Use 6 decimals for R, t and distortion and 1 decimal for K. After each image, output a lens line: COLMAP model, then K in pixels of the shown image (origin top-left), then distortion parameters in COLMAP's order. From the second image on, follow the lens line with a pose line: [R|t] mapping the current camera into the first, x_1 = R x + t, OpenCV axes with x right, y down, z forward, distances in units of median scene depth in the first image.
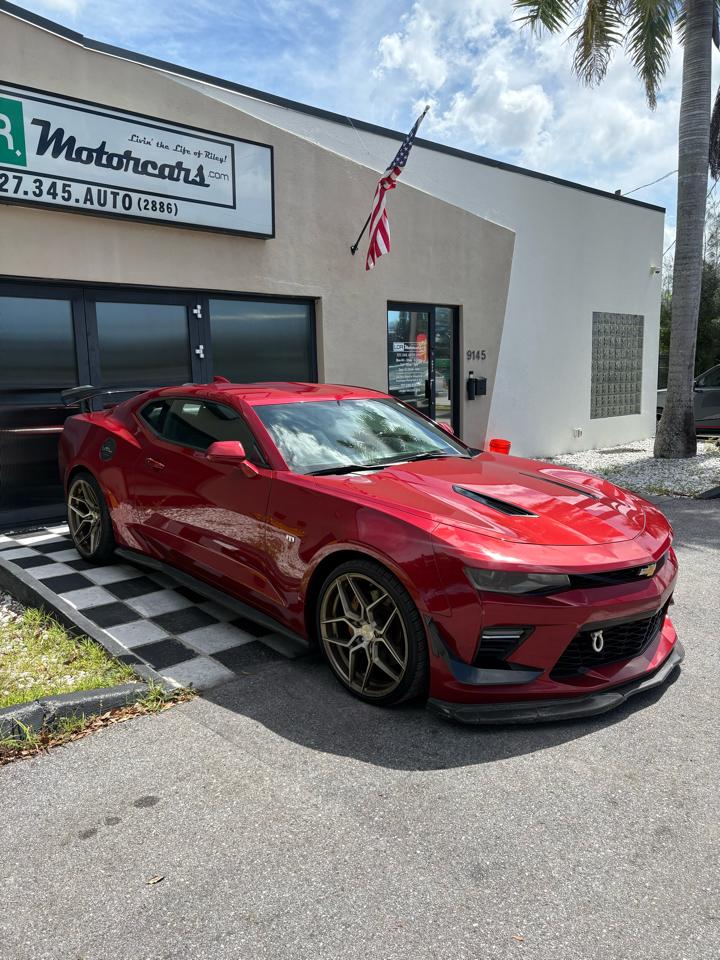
lens RADIAL K [[725.6, 0, 361.0], [0, 725.6, 483.1], [0, 0, 1]] dist [0.013485, 0.003797]
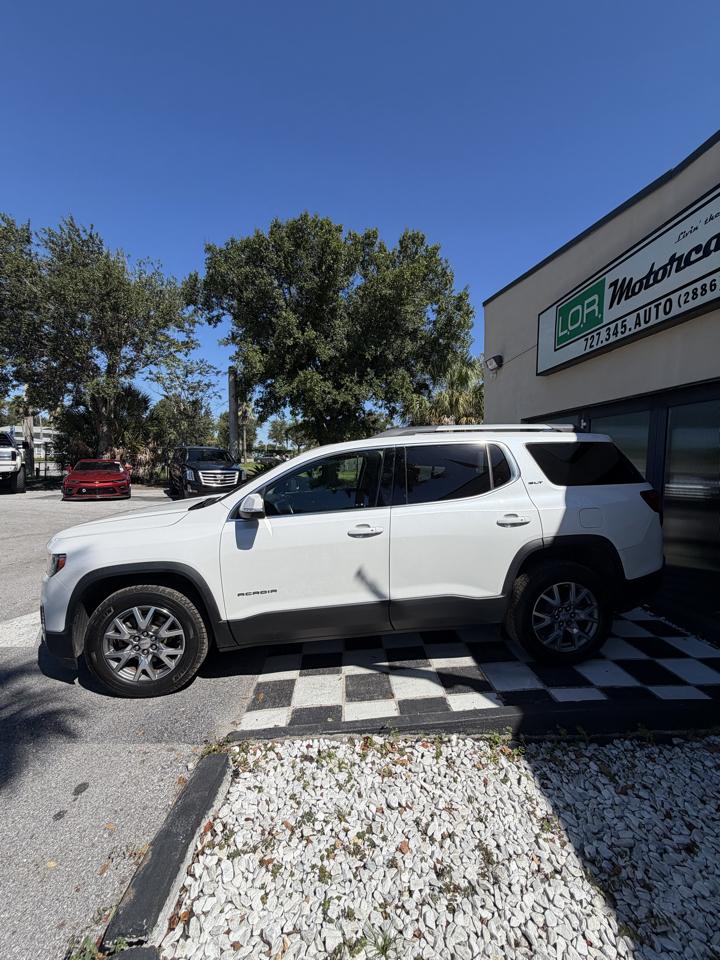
lens RADIAL K [[379.5, 0, 359.9], [0, 379.5, 480.3], [0, 0, 1]] dist [-0.002634, 0.000664]
pose [[-0.639449, 0.048464, -0.767305, 0.359679], [-0.125749, 0.977979, 0.166566, -0.184706], [0.758480, 0.202998, -0.619273, 1.043893]]
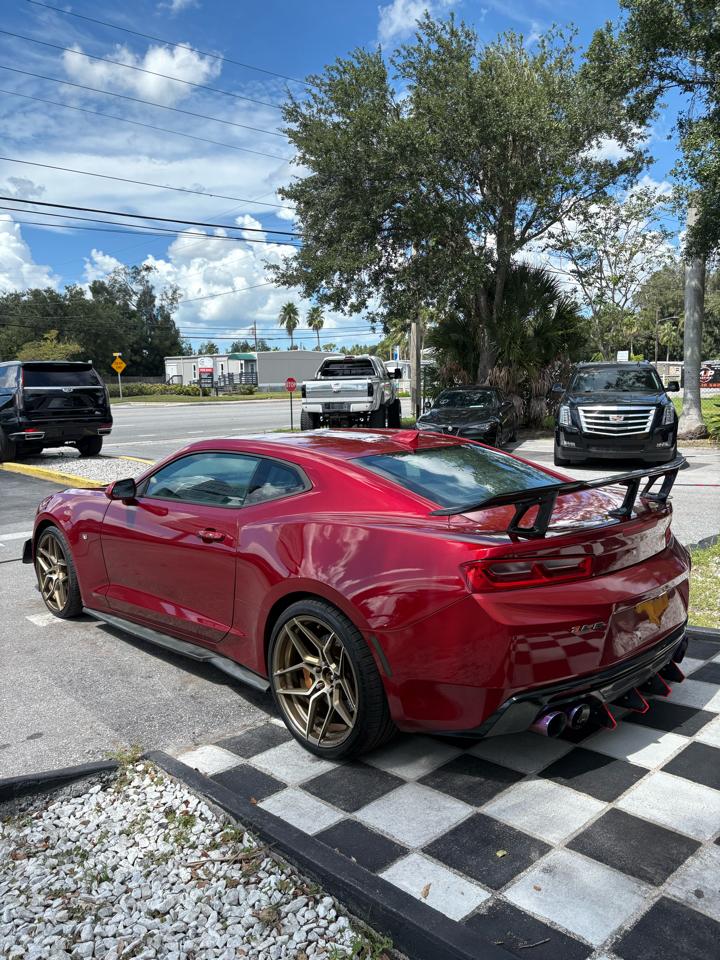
lens RADIAL K [[725.6, 0, 357.4], [0, 725.6, 487.1], [0, 0, 1]] dist [0.013485, 0.003797]
pose [[-0.999212, 0.039686, -0.000148, 0.055205], [0.037937, 0.956249, 0.290083, -0.207843], [0.011654, 0.289849, -0.957002, 1.214750]]
